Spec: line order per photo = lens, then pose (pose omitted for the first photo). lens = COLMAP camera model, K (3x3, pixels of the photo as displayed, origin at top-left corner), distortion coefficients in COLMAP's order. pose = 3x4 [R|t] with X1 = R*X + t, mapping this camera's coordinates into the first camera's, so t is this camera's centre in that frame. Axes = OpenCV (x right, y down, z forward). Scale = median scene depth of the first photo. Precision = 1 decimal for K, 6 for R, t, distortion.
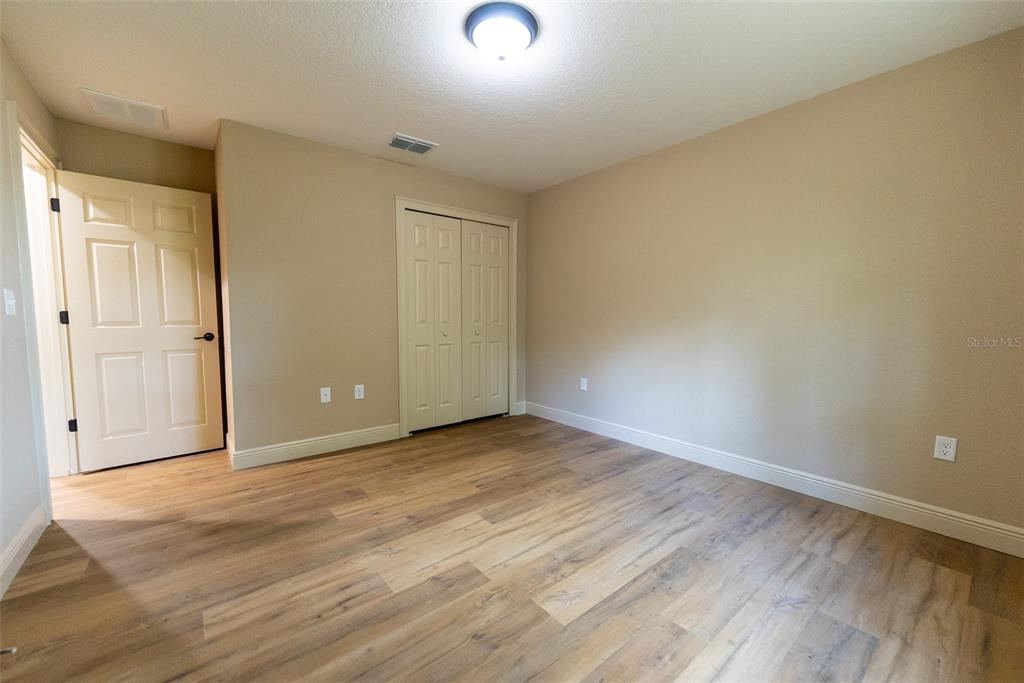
lens RADIAL K [[403.4, 0, 515.6], [0, 403.4, 343.1], [0, 0, 1]] dist [-0.000511, -0.000433]
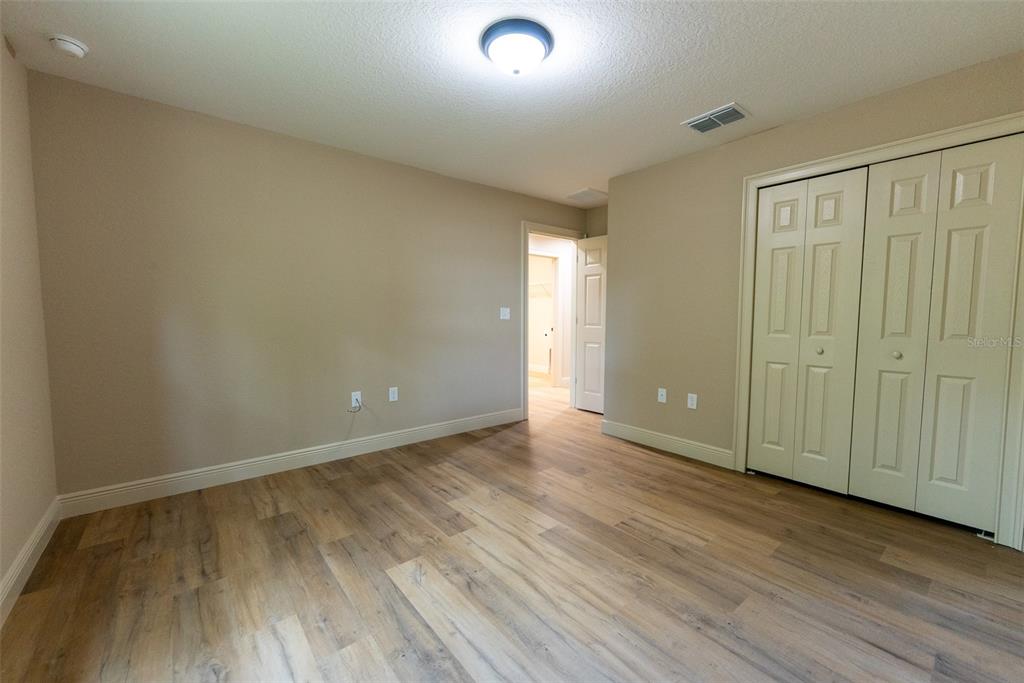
lens RADIAL K [[403.4, 0, 515.6], [0, 403.4, 343.1], [0, 0, 1]] dist [-0.000511, -0.000433]
pose [[0.019137, 0.065520, -0.997668, 0.847008], [-0.076894, 0.994991, 0.063869, -0.069835], [0.996856, 0.075493, 0.024080, 0.842113]]
